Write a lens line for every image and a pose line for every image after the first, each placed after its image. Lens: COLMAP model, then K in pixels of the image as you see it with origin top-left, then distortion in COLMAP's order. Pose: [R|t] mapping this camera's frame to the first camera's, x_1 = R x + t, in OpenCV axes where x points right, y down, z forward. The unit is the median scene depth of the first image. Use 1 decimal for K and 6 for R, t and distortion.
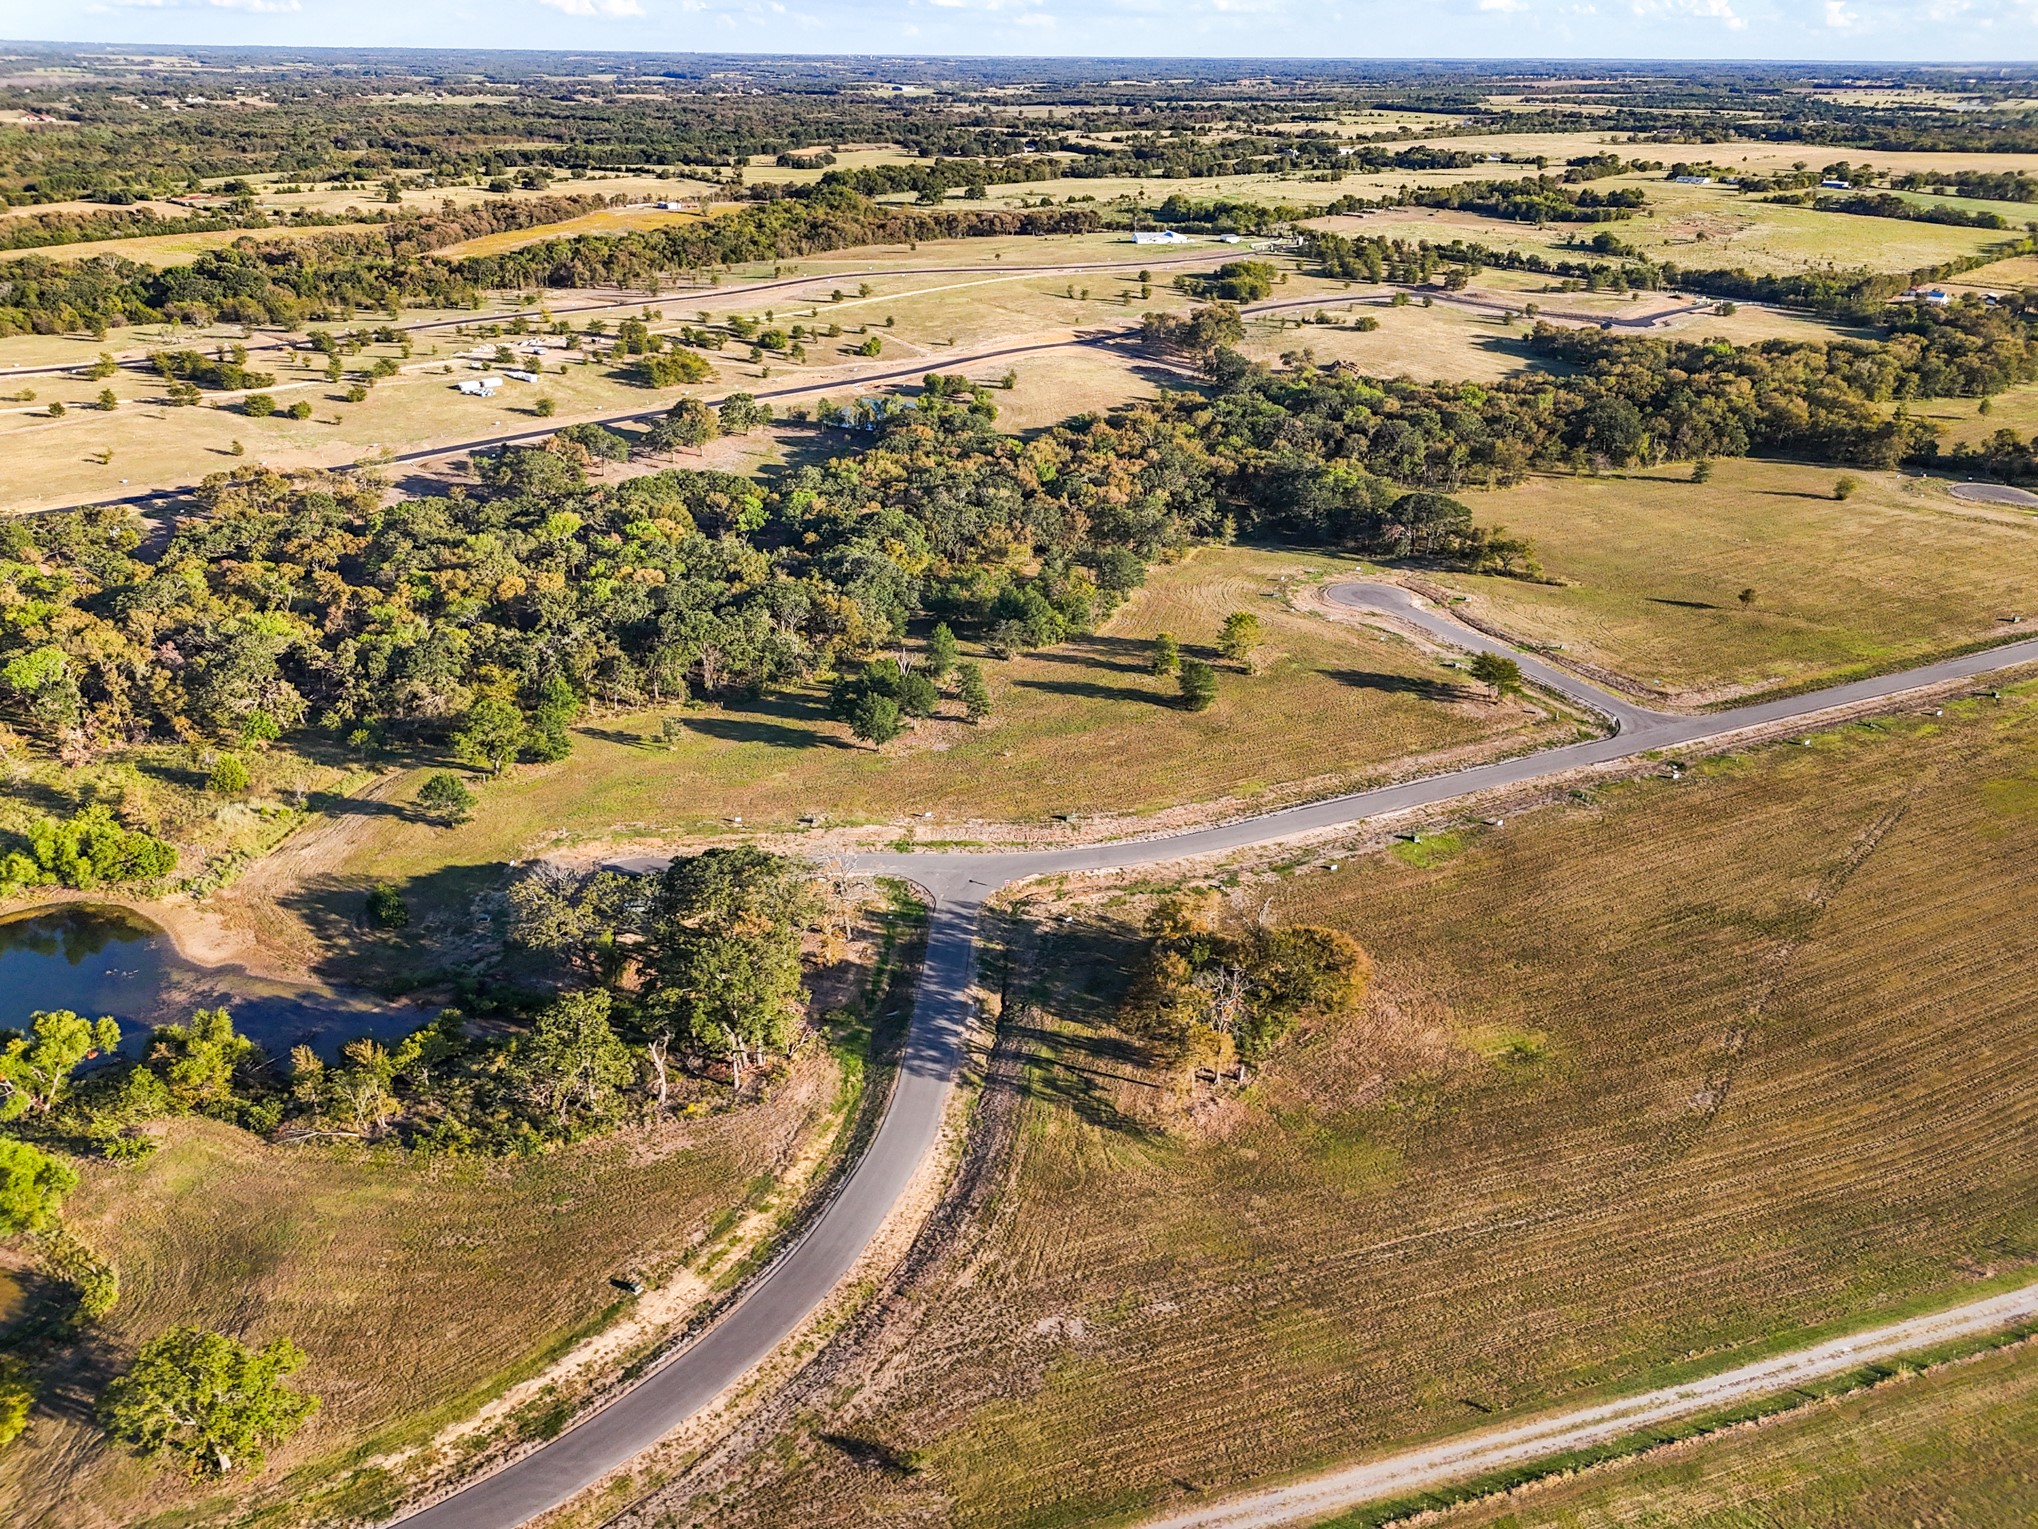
lens RADIAL K [[1506.6, 0, 1022.6], [0, 1506.6, 750.3], [0, 0, 1]] dist [0.055290, -0.049903]
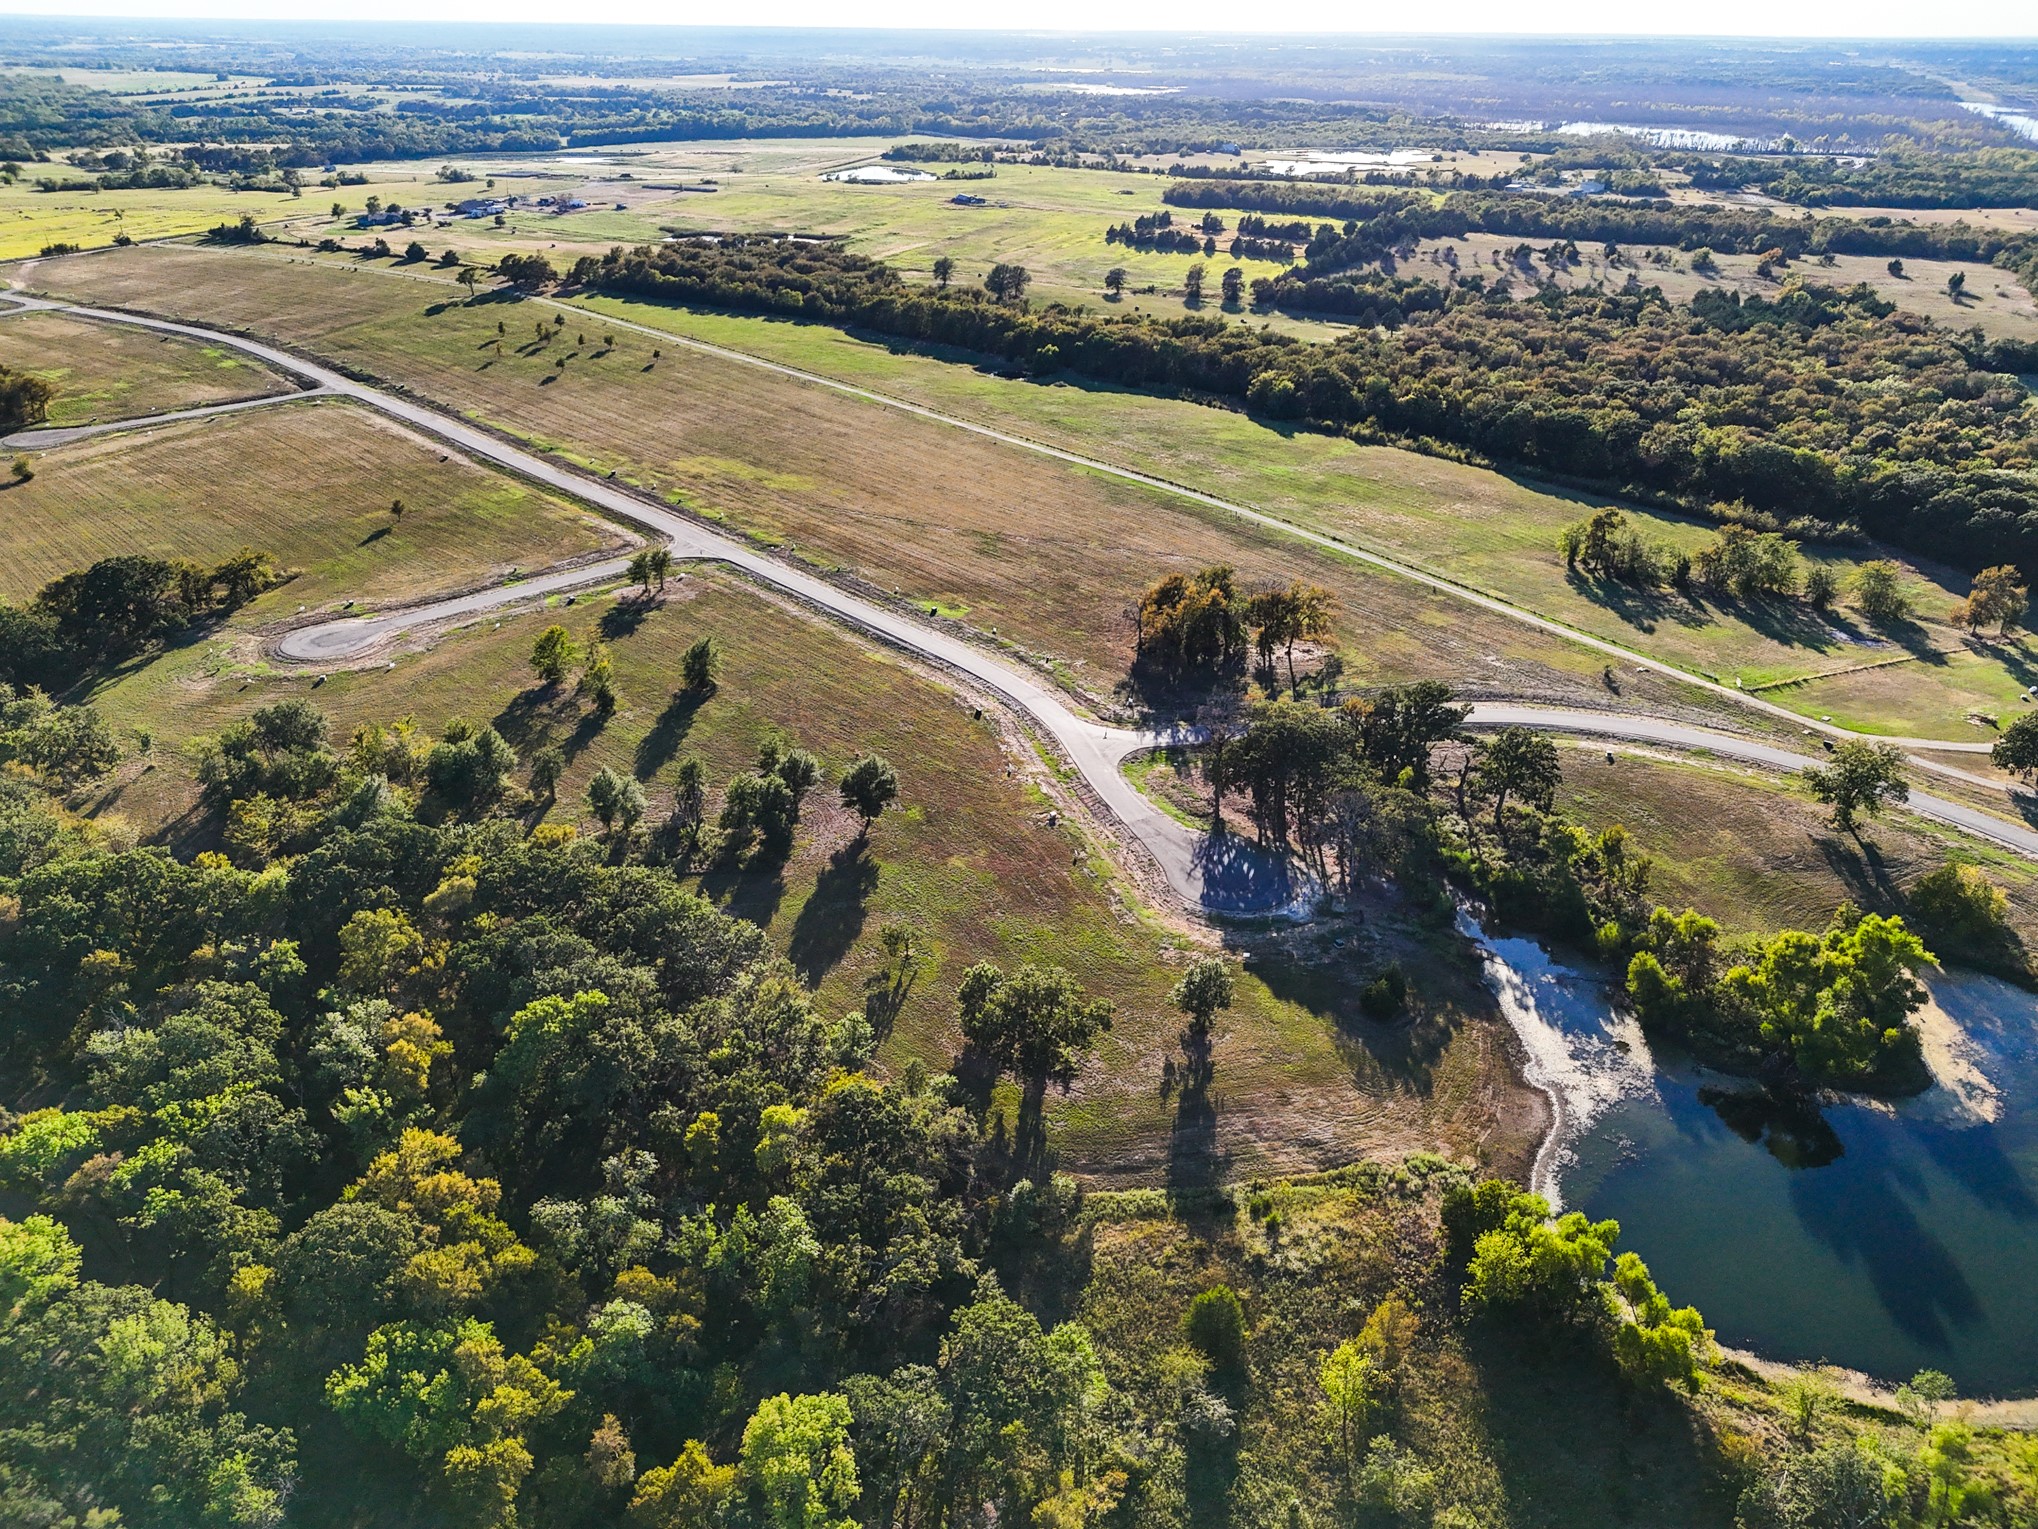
lens RADIAL K [[1506.6, 0, 1022.6], [0, 1506.6, 750.3], [0, 0, 1]] dist [0.055290, -0.049903]
pose [[-0.303828, -0.422051, 0.854144, -0.438650], [0.388328, 0.763813, 0.515549, -0.230389], [-0.869994, 0.488326, -0.068173, 0.487072]]
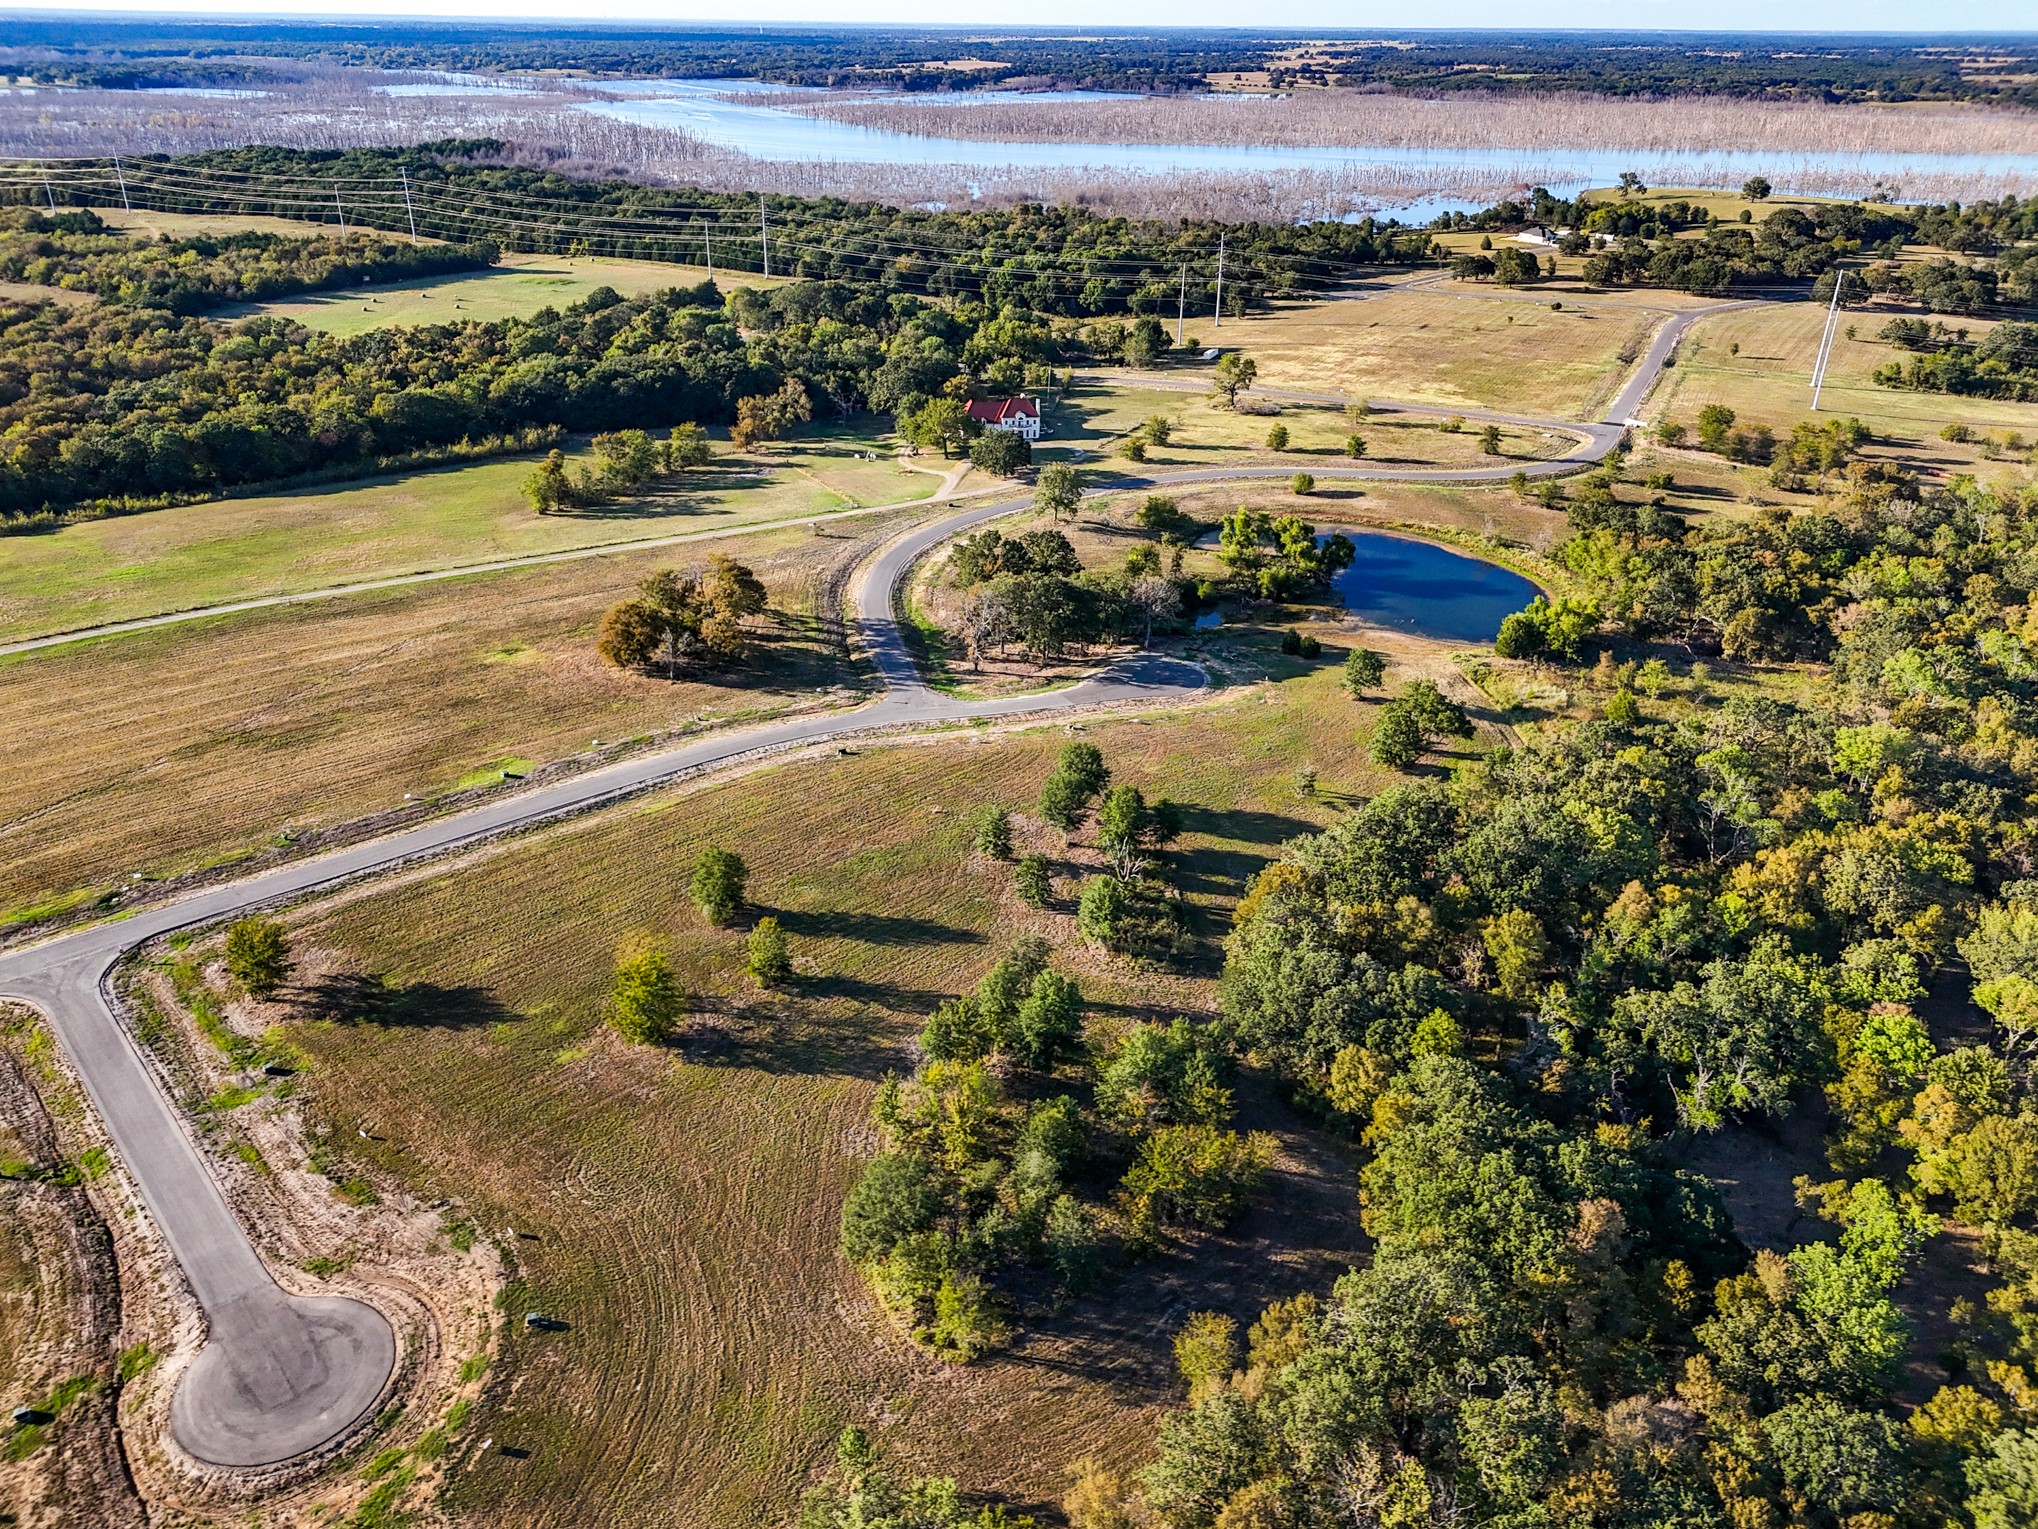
lens RADIAL K [[1506.6, 0, 1022.6], [0, 1506.6, 750.3], [0, 0, 1]] dist [0.055290, -0.049903]
pose [[-0.958210, 0.107406, -0.265137, 0.086883], [-0.136711, 0.642216, 0.754234, -0.352111], [0.251284, 0.758961, -0.600695, 0.763213]]
